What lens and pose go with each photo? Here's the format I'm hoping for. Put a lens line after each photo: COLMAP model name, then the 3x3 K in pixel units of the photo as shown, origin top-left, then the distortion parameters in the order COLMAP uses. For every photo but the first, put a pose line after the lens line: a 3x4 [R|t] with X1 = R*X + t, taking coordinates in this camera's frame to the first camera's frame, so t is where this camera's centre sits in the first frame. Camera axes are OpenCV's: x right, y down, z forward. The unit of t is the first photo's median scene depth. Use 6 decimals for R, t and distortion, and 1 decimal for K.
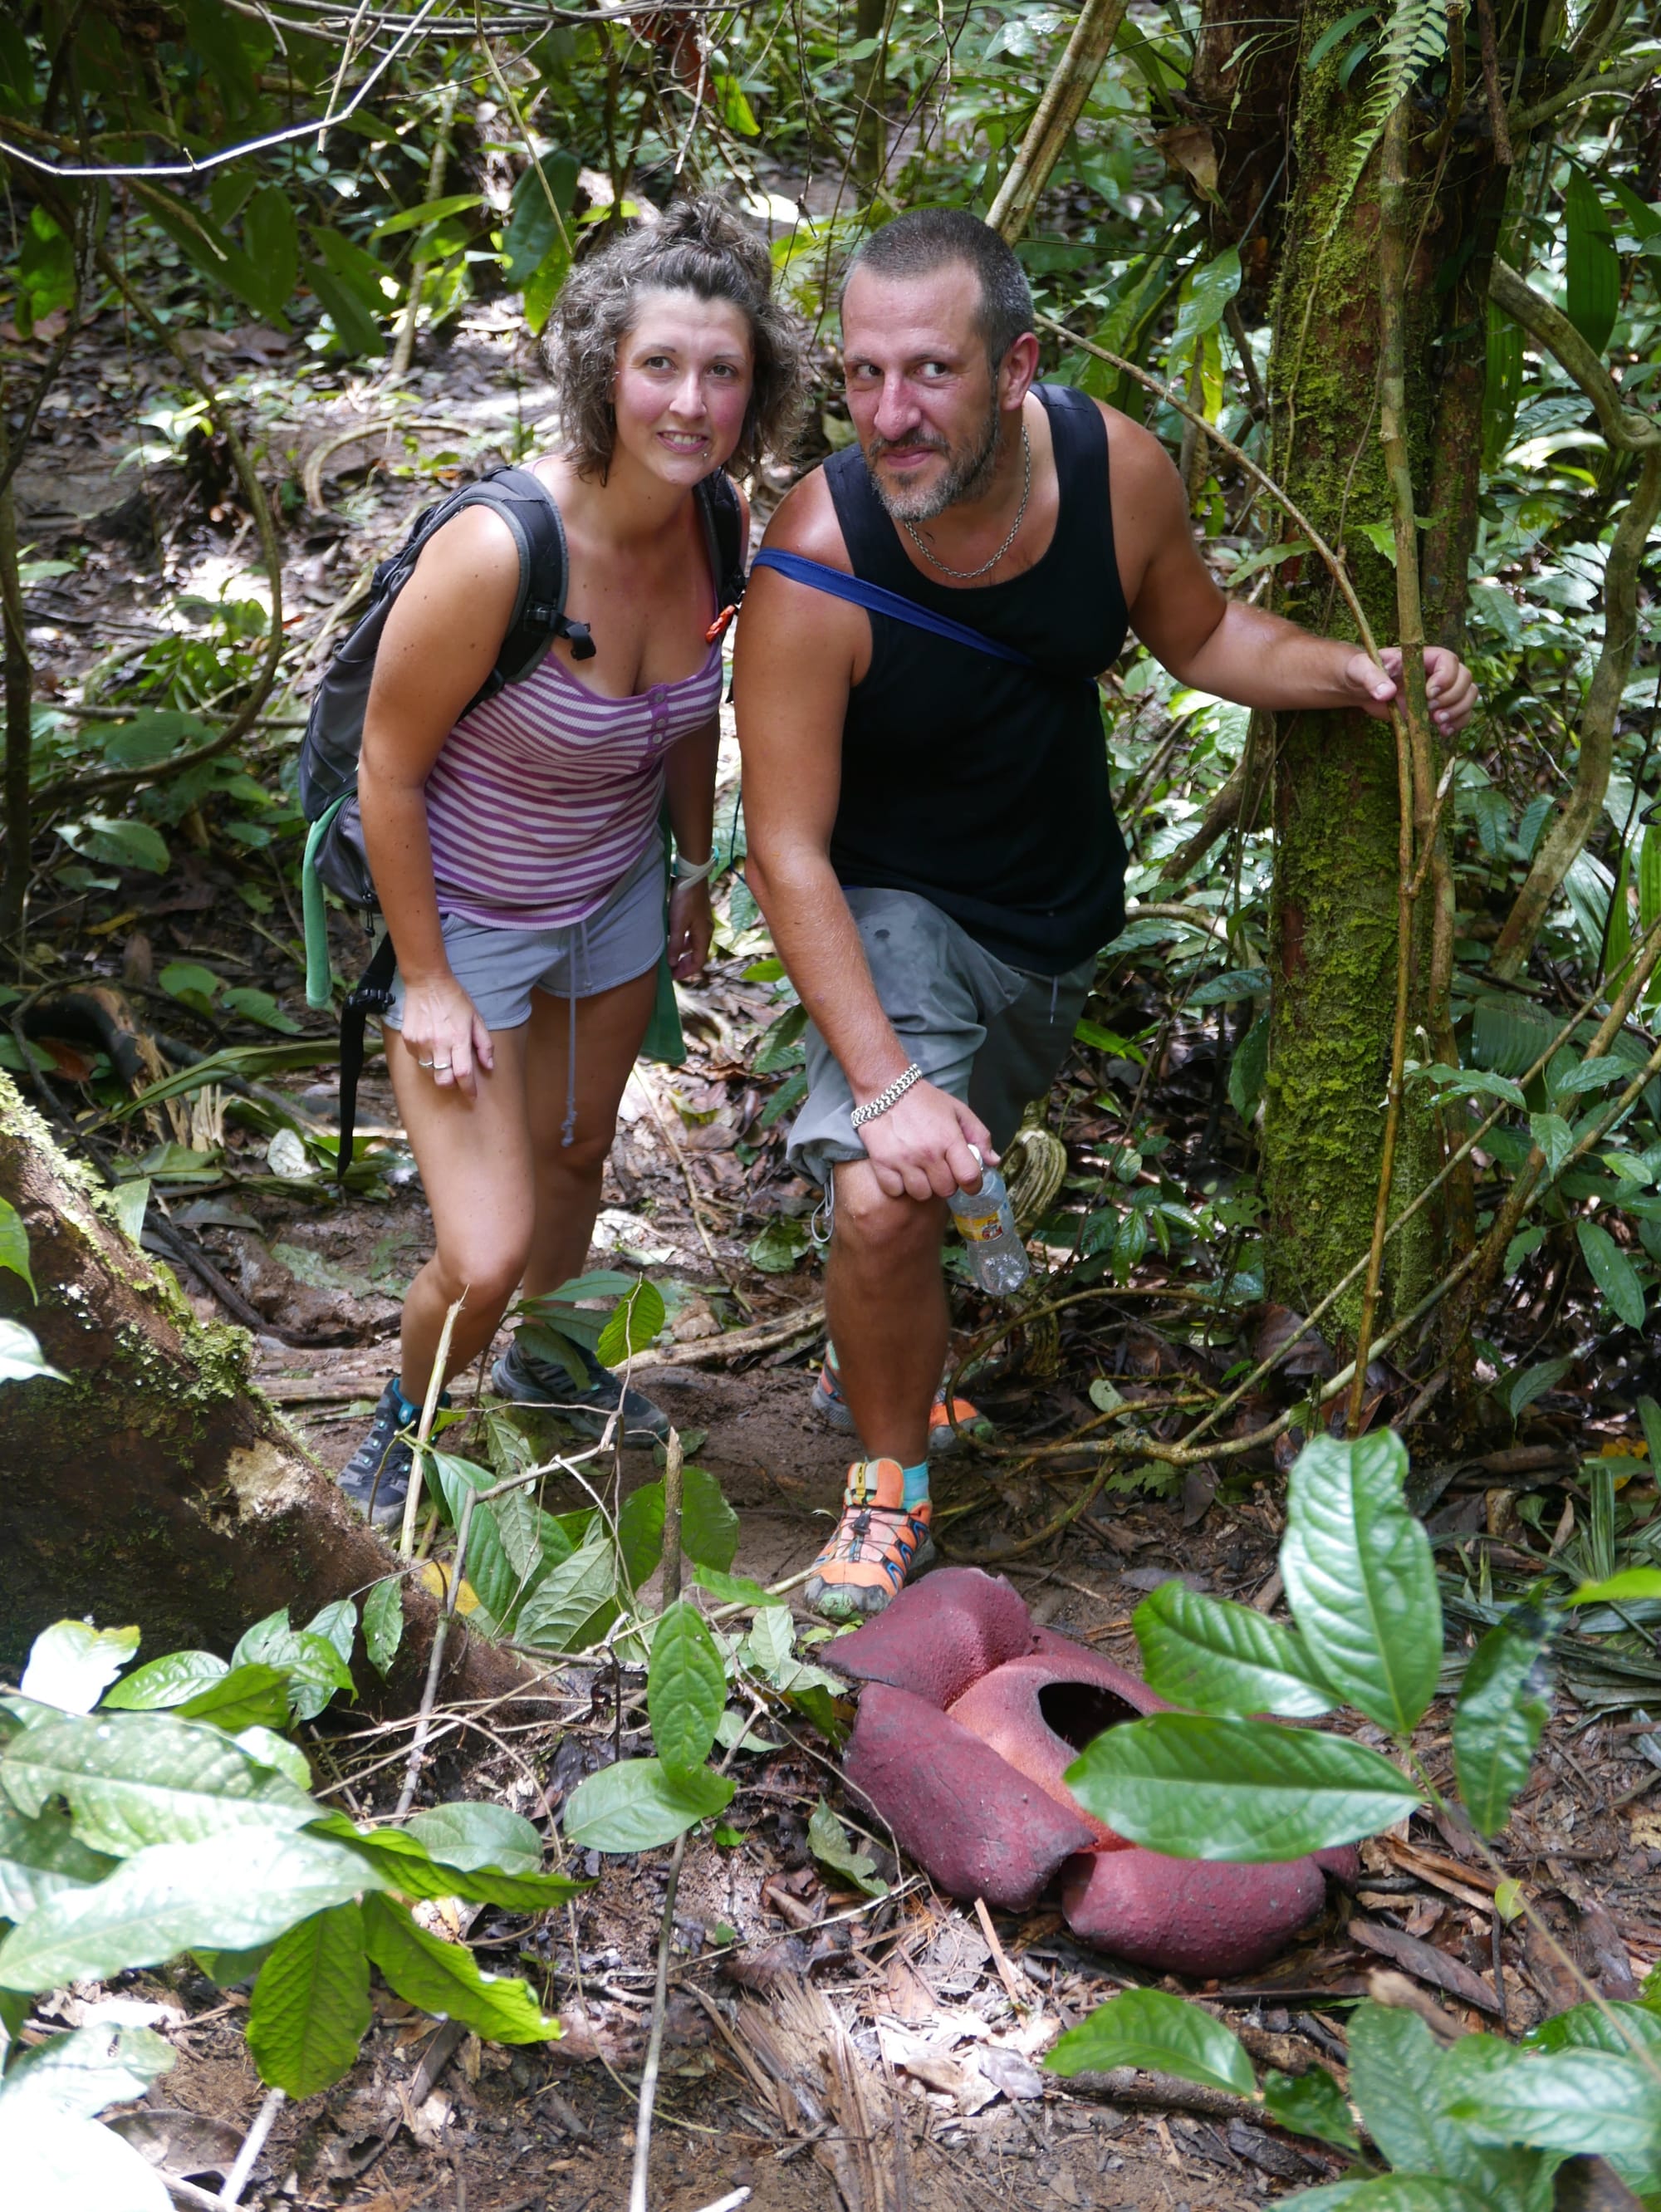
lens RADIAL K [[5941.4, 0, 830.5], [0, 5941.4, 1106.0], [0, 0, 1]] dist [0.083524, 0.257654]
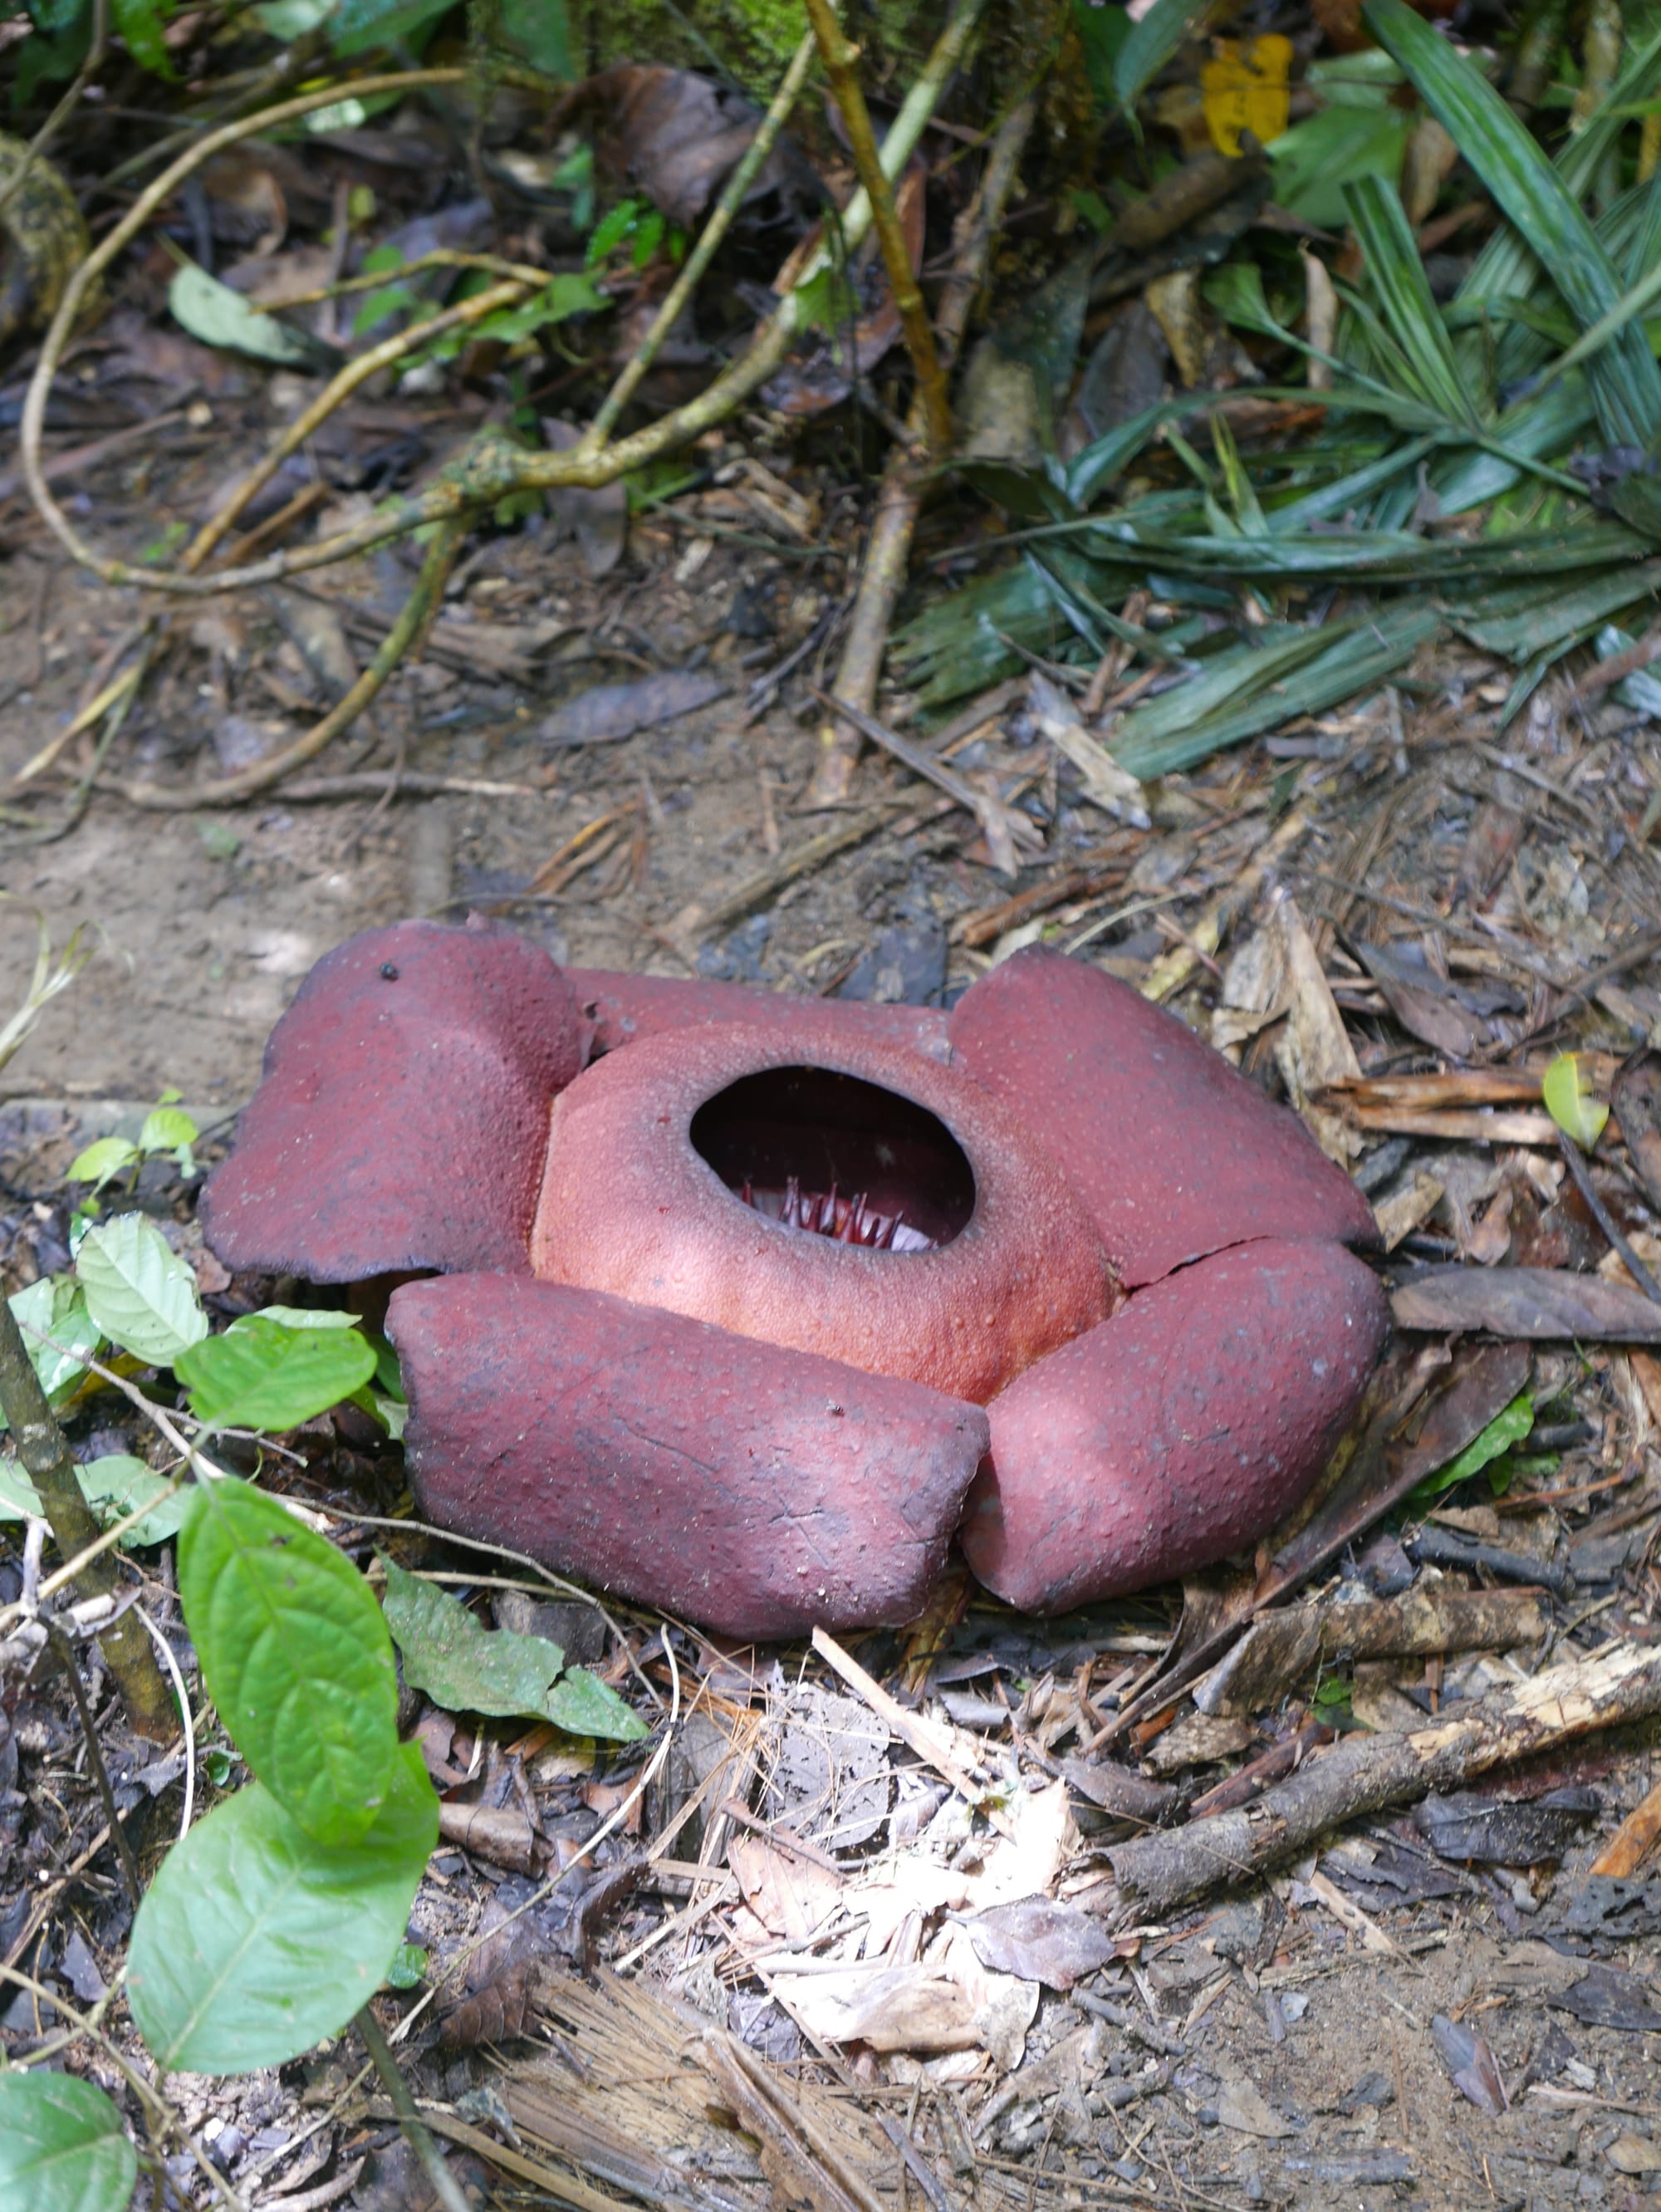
lens RADIAL K [[5941.4, 0, 830.5], [0, 5941.4, 1106.0], [0, 0, 1]] dist [0.083524, 0.257654]
pose [[0.796591, -0.442841, 0.411504, -0.151763], [0.196101, 0.833198, 0.517036, -0.147639], [-0.571829, -0.331170, 0.750559, 0.661645]]
